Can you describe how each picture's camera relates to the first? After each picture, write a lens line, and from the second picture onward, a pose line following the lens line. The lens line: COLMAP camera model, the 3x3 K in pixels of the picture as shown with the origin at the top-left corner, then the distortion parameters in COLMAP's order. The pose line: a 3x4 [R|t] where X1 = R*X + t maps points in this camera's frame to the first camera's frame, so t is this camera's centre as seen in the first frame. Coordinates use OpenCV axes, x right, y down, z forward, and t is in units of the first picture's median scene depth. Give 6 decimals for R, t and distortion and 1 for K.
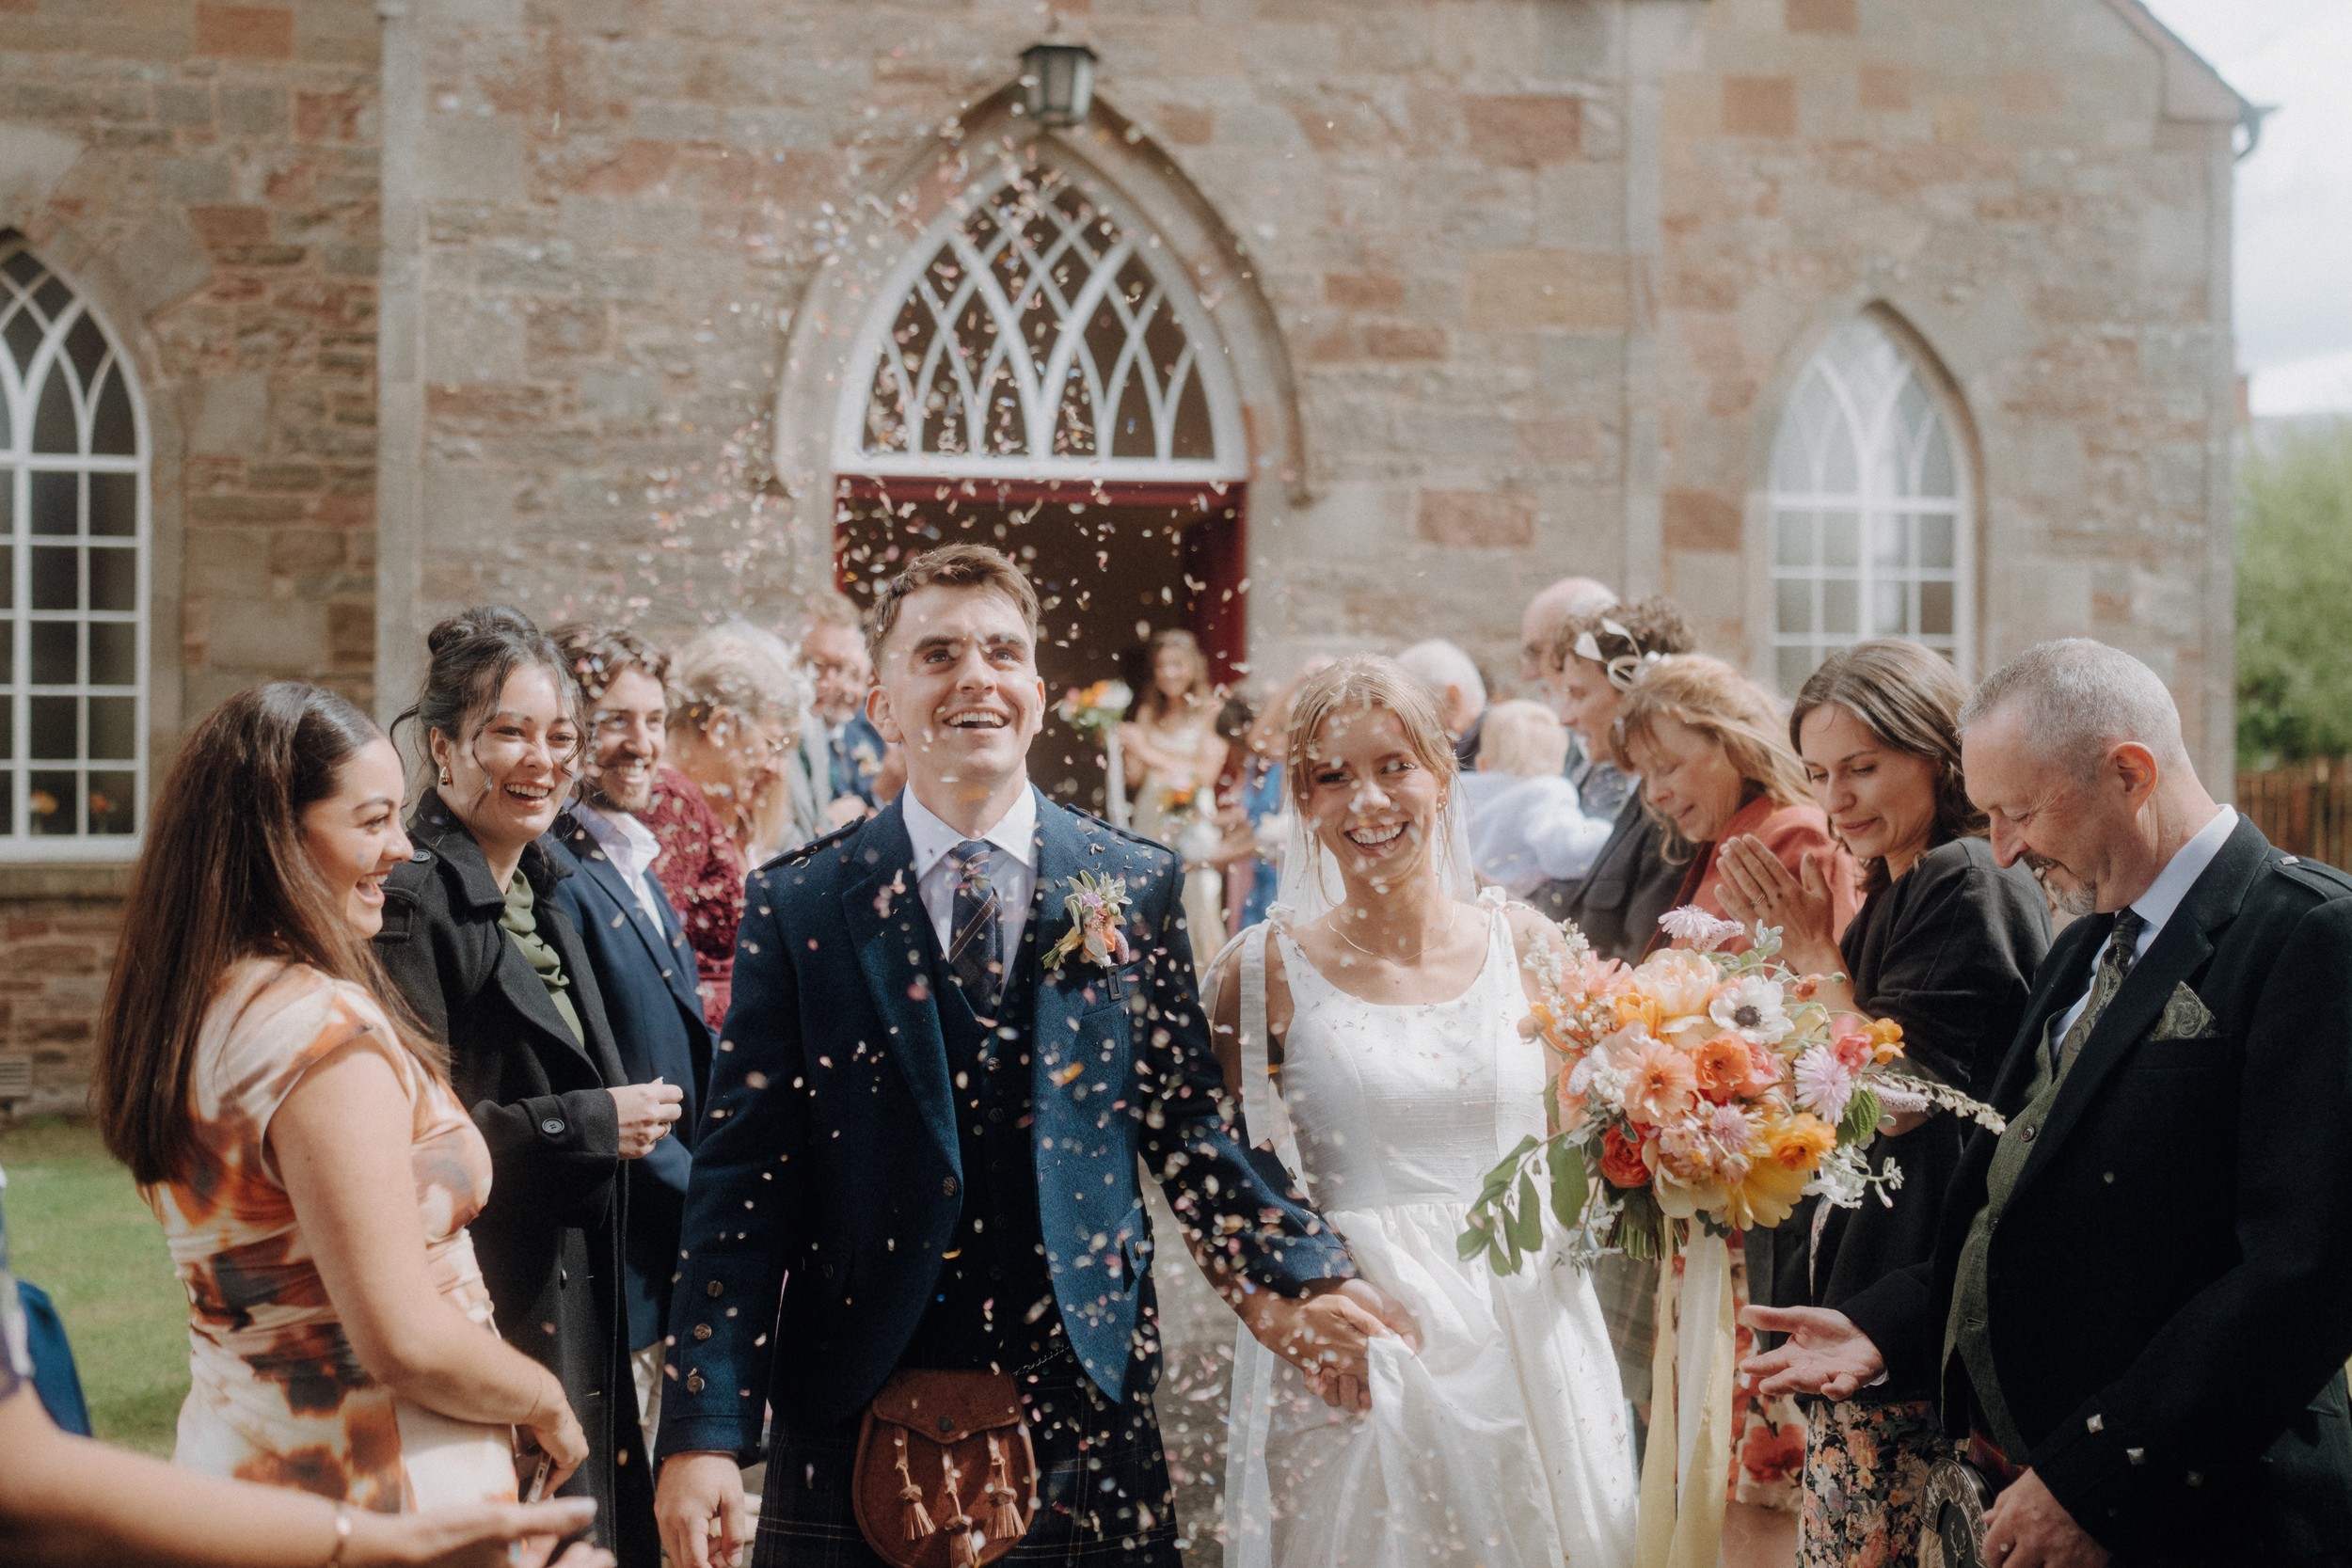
lens RADIAL K [[2352.2, 0, 1162.4], [0, 2352.2, 785.9], [0, 0, 1]] dist [-0.074488, 0.222040]
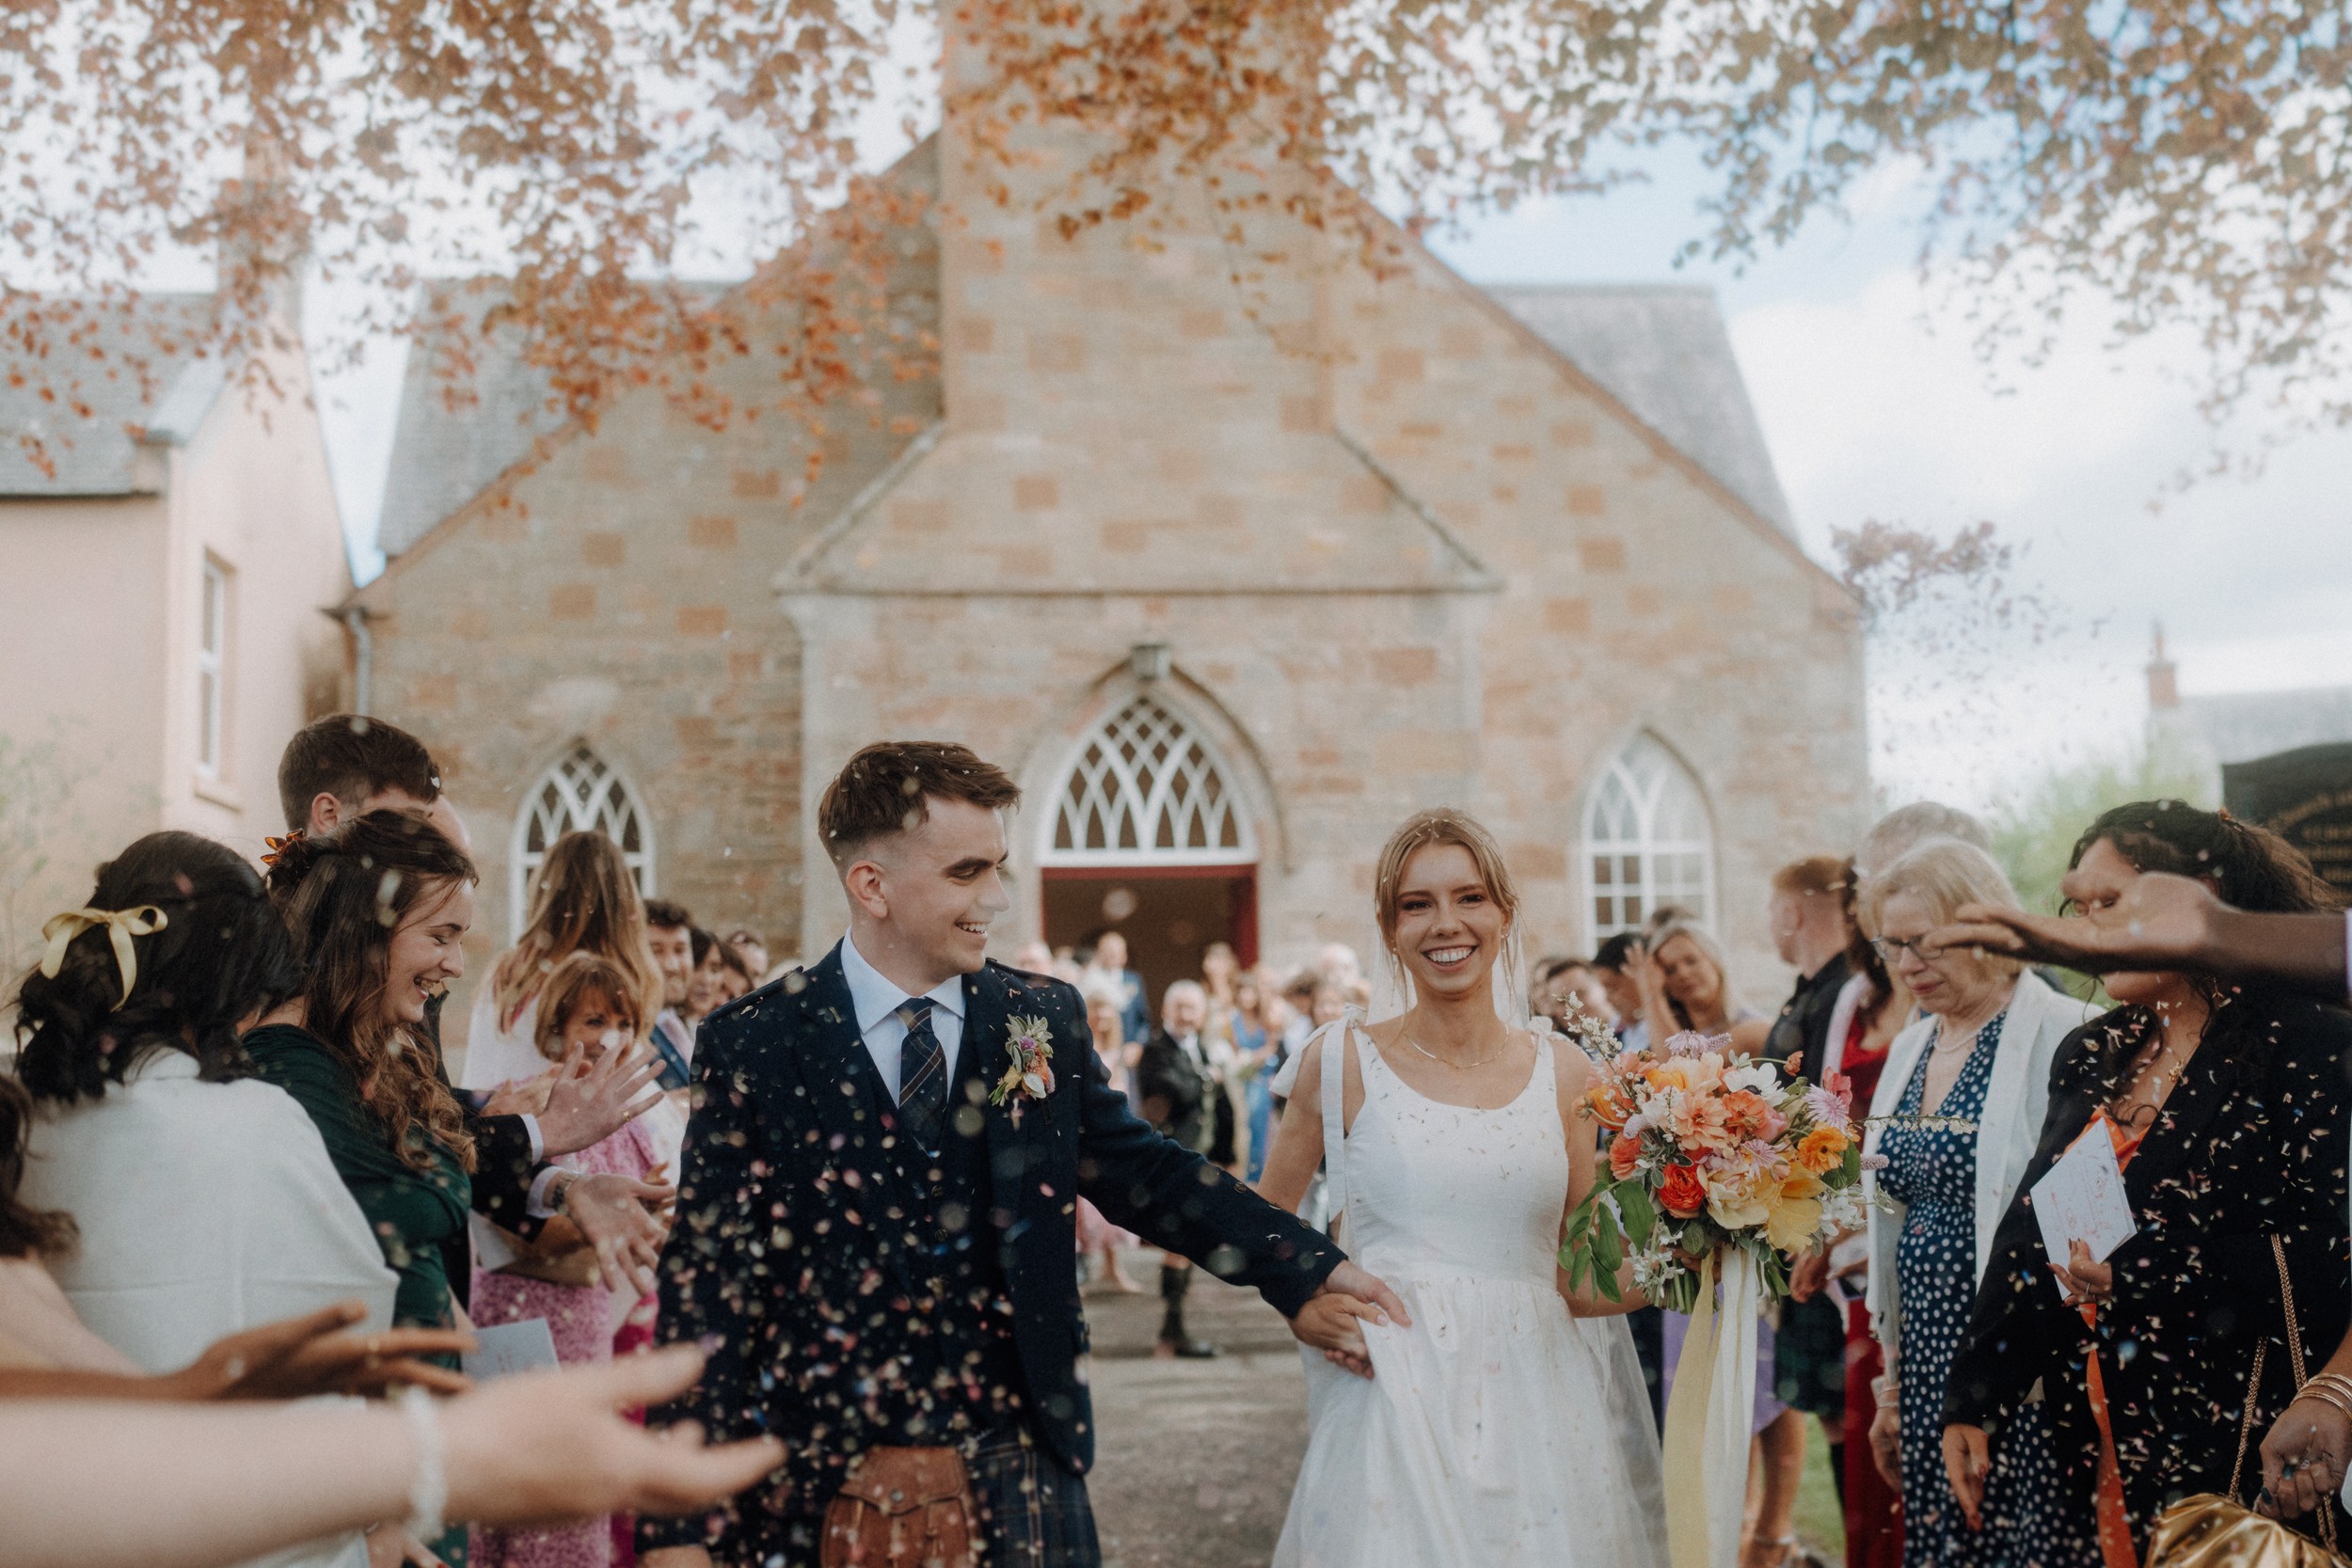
lens RADIAL K [[2374.7, 0, 1063.1], [0, 2374.7, 853.6], [0, 0, 1]] dist [-0.020221, 0.006106]
pose [[0.995199, -0.029812, -0.093226, 0.057481], [0.022307, 0.996503, -0.080529, 0.012102], [0.095301, 0.078062, 0.992383, -0.875983]]
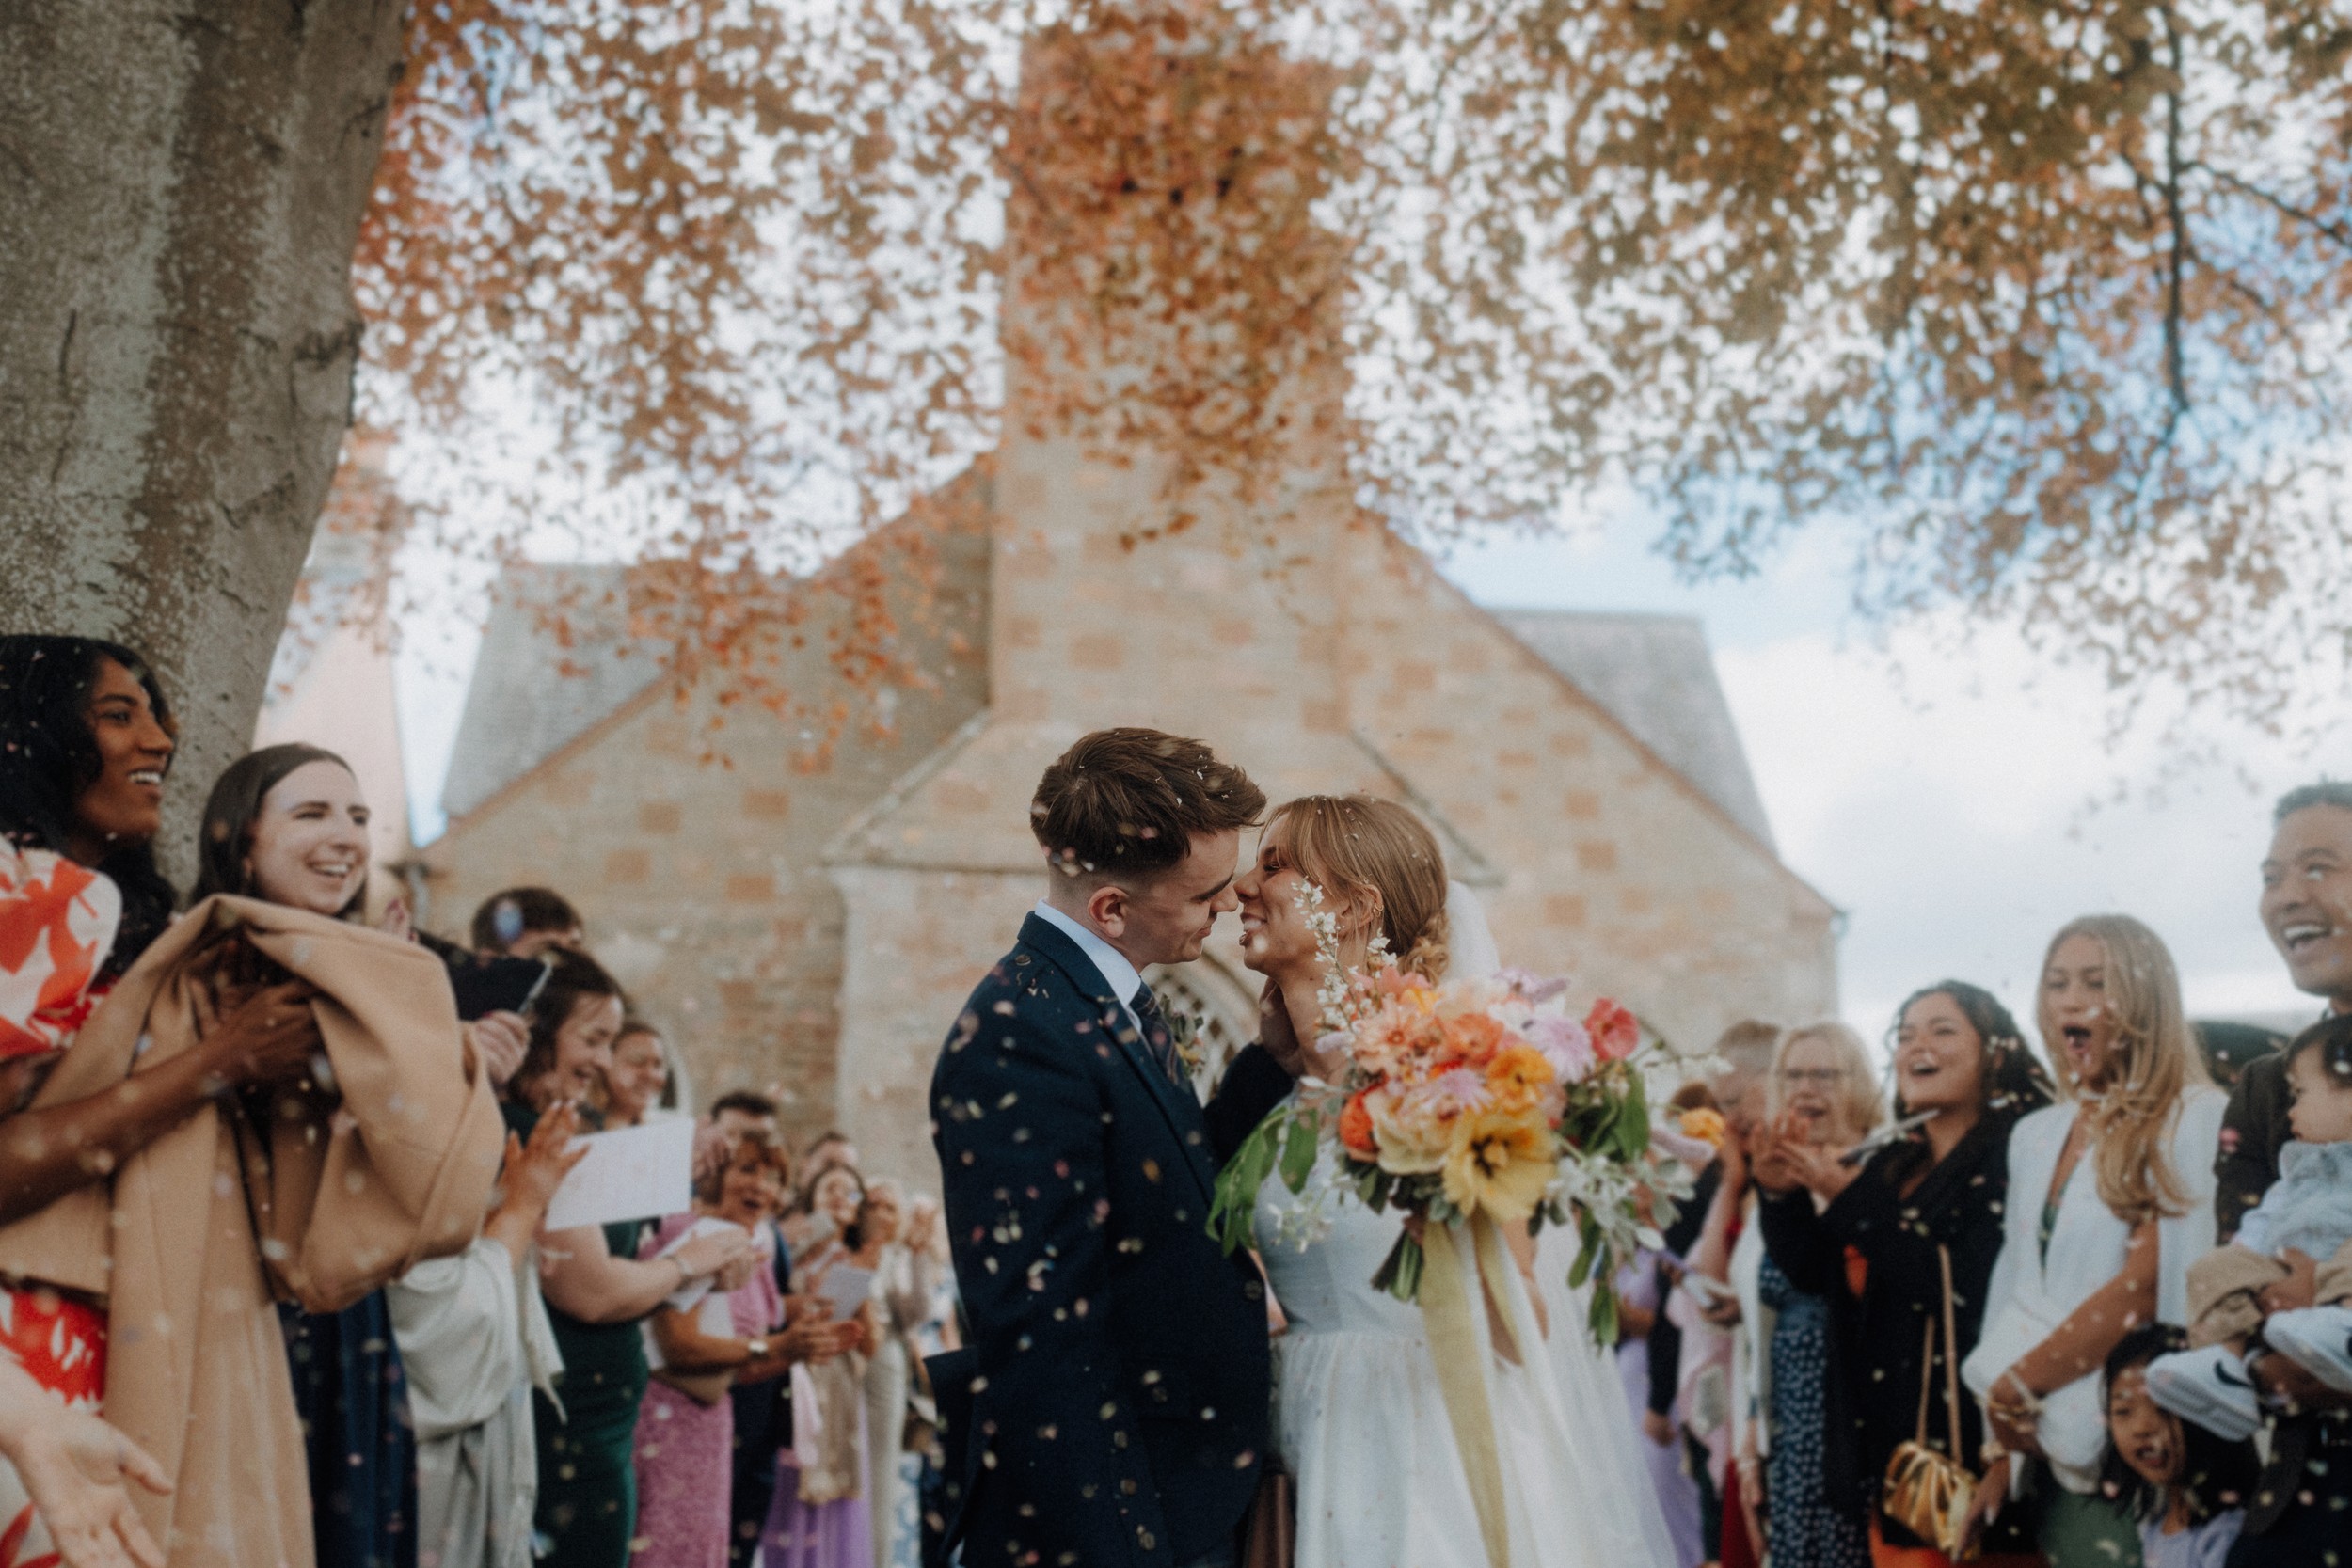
lens RADIAL K [[2398.0, 0, 1261.7], [0, 2398.0, 781.1], [0, 0, 1]] dist [-0.013766, -0.114347]
pose [[0.999848, -0.008543, -0.015183, 0.059951], [0.004706, 0.971560, -0.236749, 0.060186], [0.016774, 0.236641, 0.971452, -1.011049]]
